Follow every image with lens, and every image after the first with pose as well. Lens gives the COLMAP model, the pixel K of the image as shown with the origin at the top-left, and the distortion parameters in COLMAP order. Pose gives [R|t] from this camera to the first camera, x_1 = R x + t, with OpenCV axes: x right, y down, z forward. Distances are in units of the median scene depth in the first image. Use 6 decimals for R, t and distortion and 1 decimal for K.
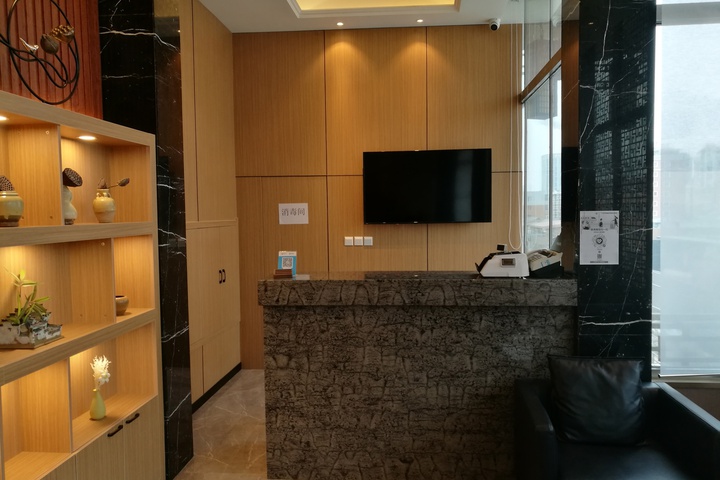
lens RADIAL K [[545.9, 0, 357.8], [0, 545.9, 240.7], [0, 0, 1]] dist [0.012434, -0.002630]
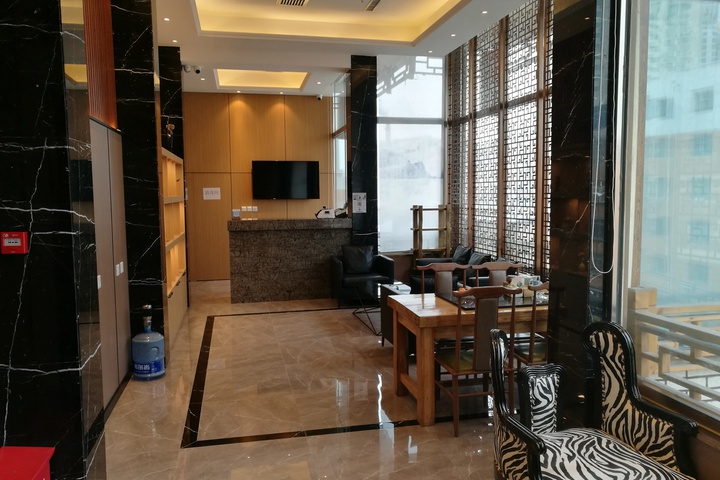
lens RADIAL K [[545.9, 0, 360.1], [0, 545.9, 240.6], [0, 0, 1]] dist [0.012434, -0.002630]
pose [[0.947327, -0.019540, 0.319672, -0.396922], [0.010050, 0.999459, 0.031310, 0.090612], [-0.320111, -0.026448, 0.947011, -1.465799]]
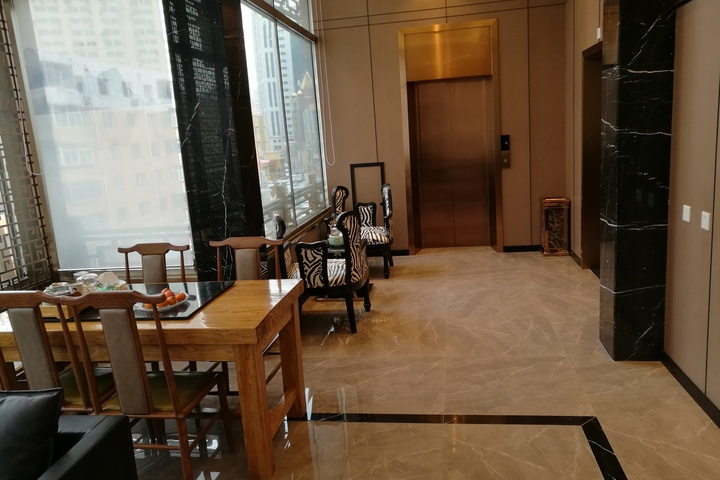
lens RADIAL K [[545.9, 0, 360.3], [0, 545.9, 238.8], [0, 0, 1]] dist [0.012434, -0.002630]
pose [[-0.992787, 0.079599, 0.089659, 0.204218], [0.099088, 0.965753, 0.239799, -0.114917], [-0.067501, 0.246953, -0.966674, 2.688287]]
